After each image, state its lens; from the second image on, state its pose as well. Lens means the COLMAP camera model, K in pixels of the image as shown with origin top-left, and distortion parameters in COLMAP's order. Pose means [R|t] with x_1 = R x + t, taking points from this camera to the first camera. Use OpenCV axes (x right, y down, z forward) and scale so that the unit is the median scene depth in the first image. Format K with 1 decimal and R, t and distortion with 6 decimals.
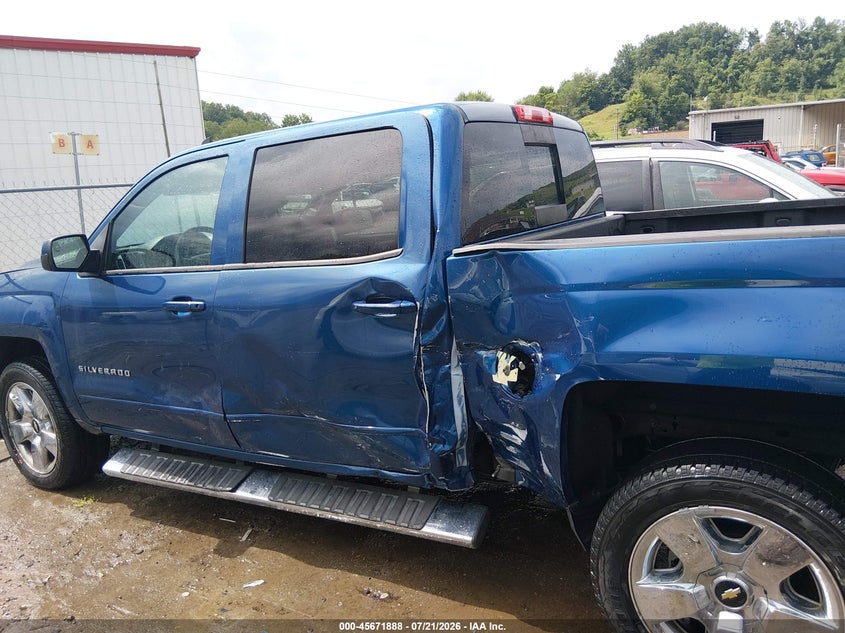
lens RADIAL K [[679.6, 0, 422.7], [0, 679.6, 315.8], [0, 0, 1]] dist [0.012062, -0.029936]
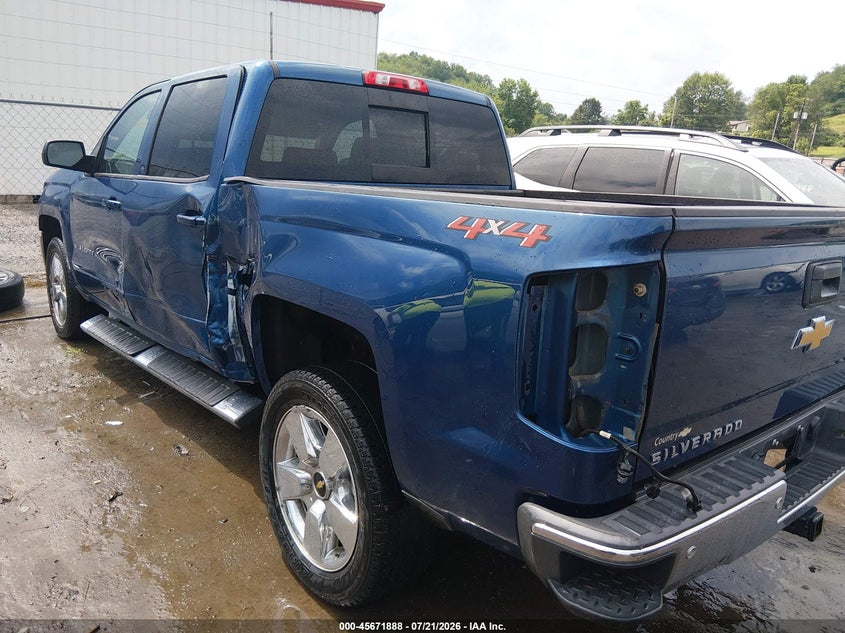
lens RADIAL K [[679.6, 0, 426.4], [0, 679.6, 323.7], [0, 0, 1]] dist [0.012062, -0.029936]
pose [[0.940668, 0.197114, -0.276206, 0.509379], [-0.181889, 0.980062, 0.079963, -0.003299], [0.286460, -0.024979, 0.957766, -0.056876]]
